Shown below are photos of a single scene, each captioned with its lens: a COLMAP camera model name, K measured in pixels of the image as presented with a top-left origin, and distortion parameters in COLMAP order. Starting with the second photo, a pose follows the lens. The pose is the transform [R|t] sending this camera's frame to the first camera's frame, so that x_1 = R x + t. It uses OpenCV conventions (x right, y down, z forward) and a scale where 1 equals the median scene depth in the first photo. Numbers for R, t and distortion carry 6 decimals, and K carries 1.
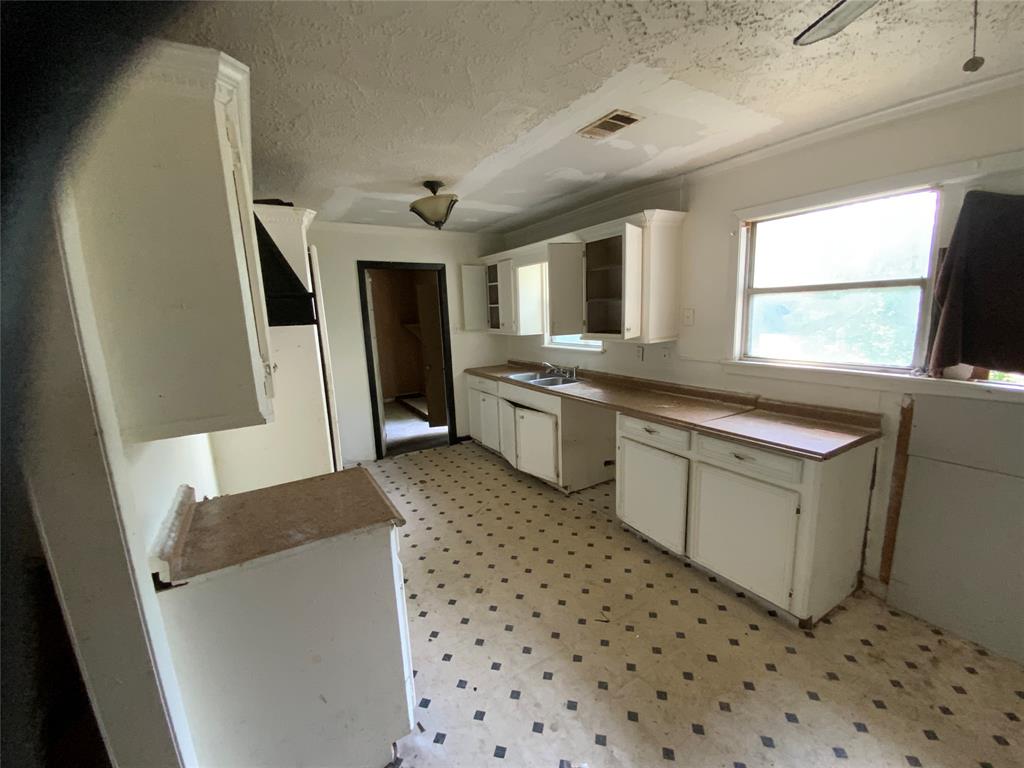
lens RADIAL K [[419.2, 0, 503.7], [0, 419.2, 381.0], [0, 0, 1]] dist [-0.004727, -0.005648]
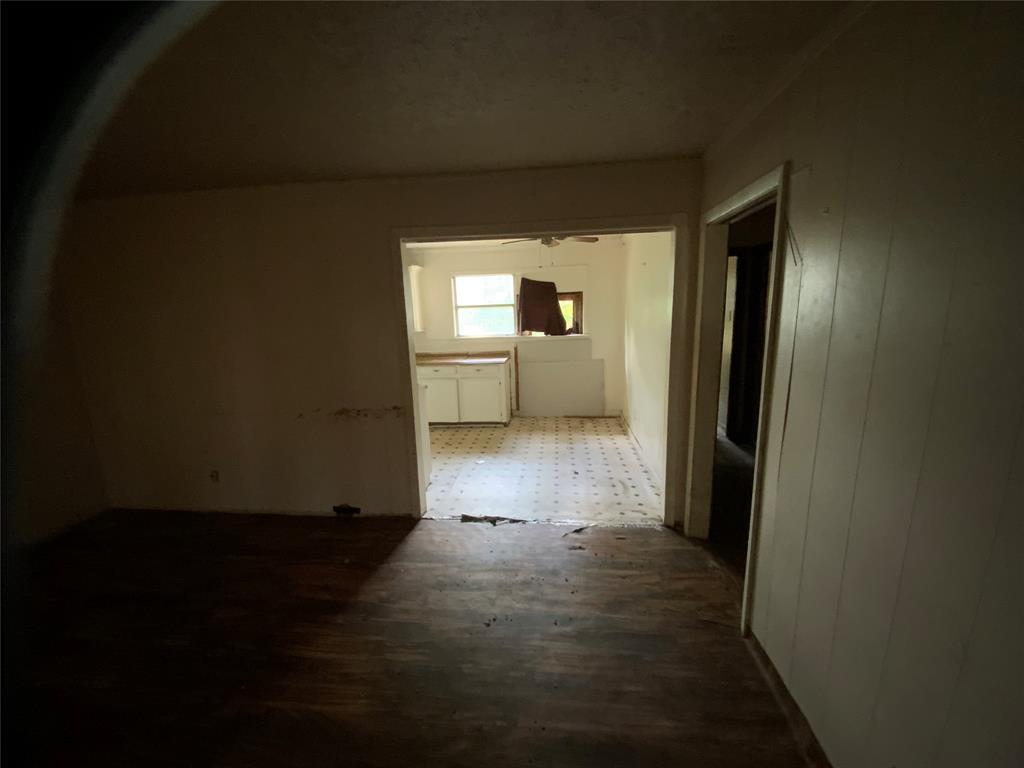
lens RADIAL K [[419.2, 0, 516.7], [0, 419.2, 386.9], [0, 0, 1]] dist [-0.004727, -0.005648]
pose [[0.589463, -0.130415, 0.797198, -1.237686], [0.147899, 0.987623, 0.052208, 0.162648], [-0.794141, 0.087130, 0.601456, -0.671762]]
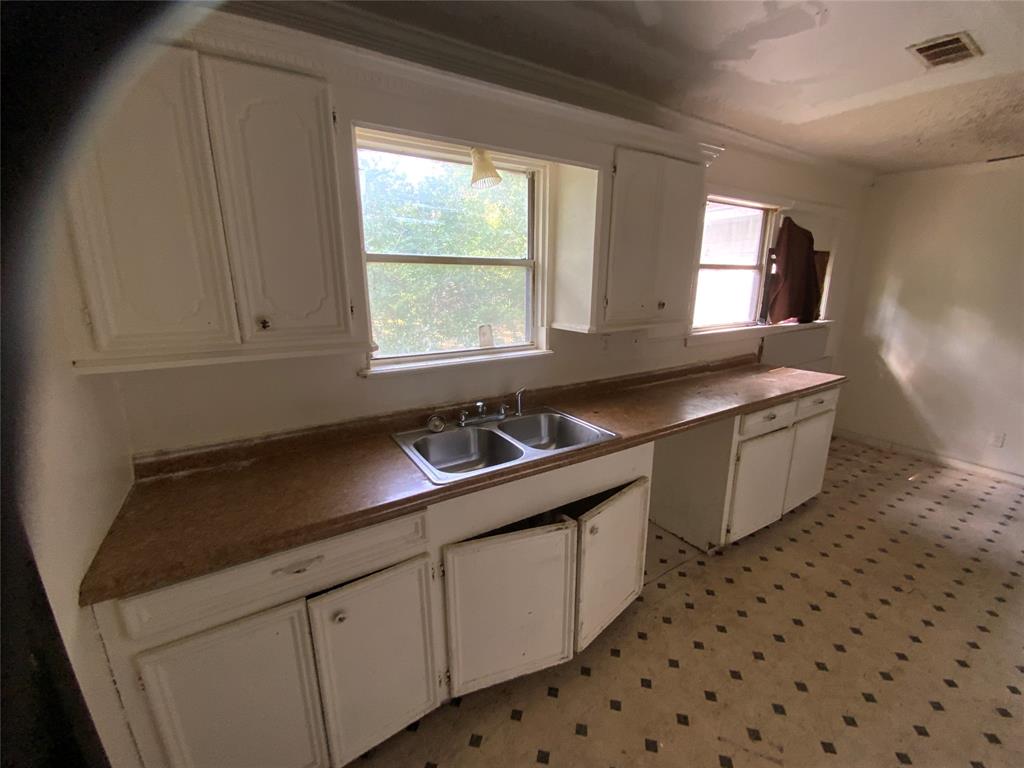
lens RADIAL K [[419.2, 0, 516.4], [0, 419.2, 381.2], [0, 0, 1]] dist [-0.004727, -0.005648]
pose [[-0.033522, -0.198342, 0.979559, -0.532242], [0.169387, 0.964804, 0.201151, -0.247137], [-0.984979, 0.172668, 0.001254, 1.661800]]
